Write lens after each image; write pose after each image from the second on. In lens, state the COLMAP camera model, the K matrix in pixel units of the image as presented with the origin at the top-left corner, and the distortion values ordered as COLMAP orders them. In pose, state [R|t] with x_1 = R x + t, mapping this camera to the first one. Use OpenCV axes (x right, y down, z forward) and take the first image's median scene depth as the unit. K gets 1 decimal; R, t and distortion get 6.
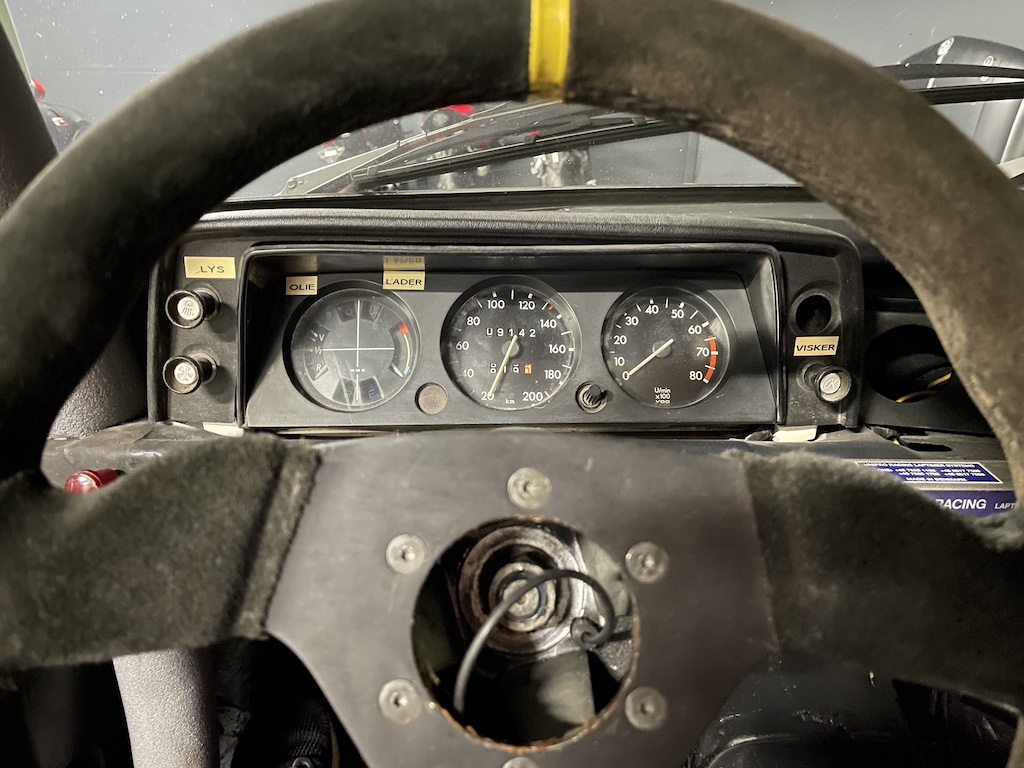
lens RADIAL K [[784.7, 0, 510.9], [0, 784.7, 386.5], [0, 0, 1]] dist [0.064490, -0.096725]
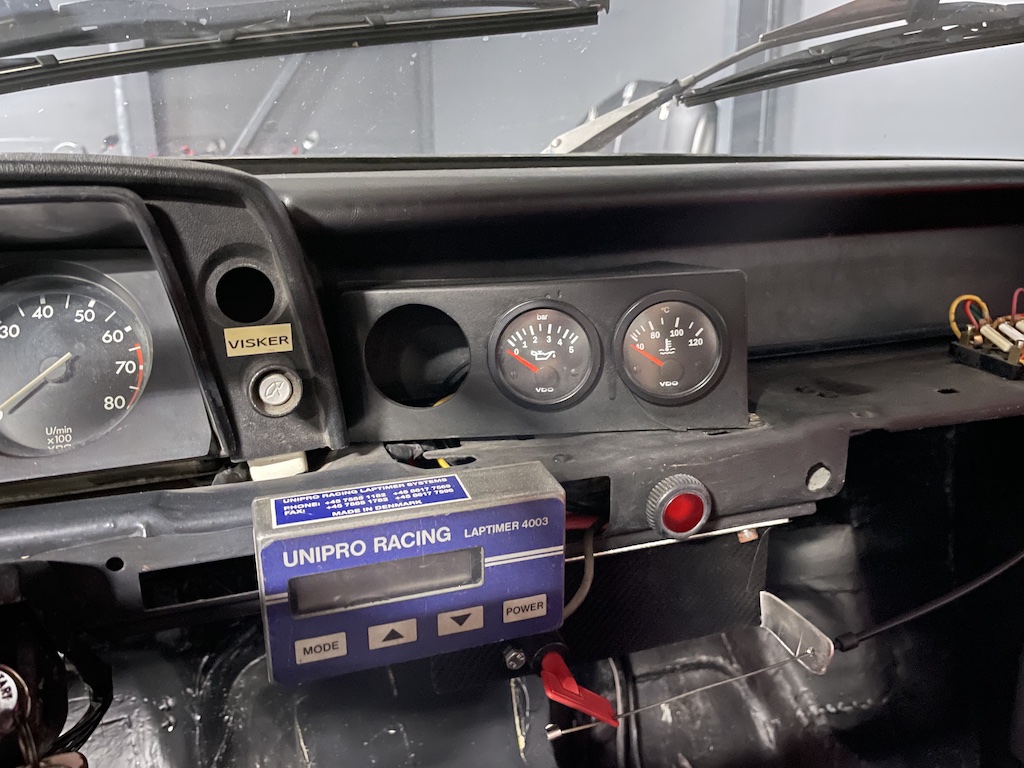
lens RADIAL K [[784.7, 0, 518.2], [0, 784.7, 384.2], [0, 0, 1]] dist [0.064490, -0.096725]
pose [[0.949801, -0.104985, 0.294714, 0.395461], [0.125318, 0.990809, -0.050920, 0.052619], [-0.286659, 0.085297, 0.954228, 0.269968]]
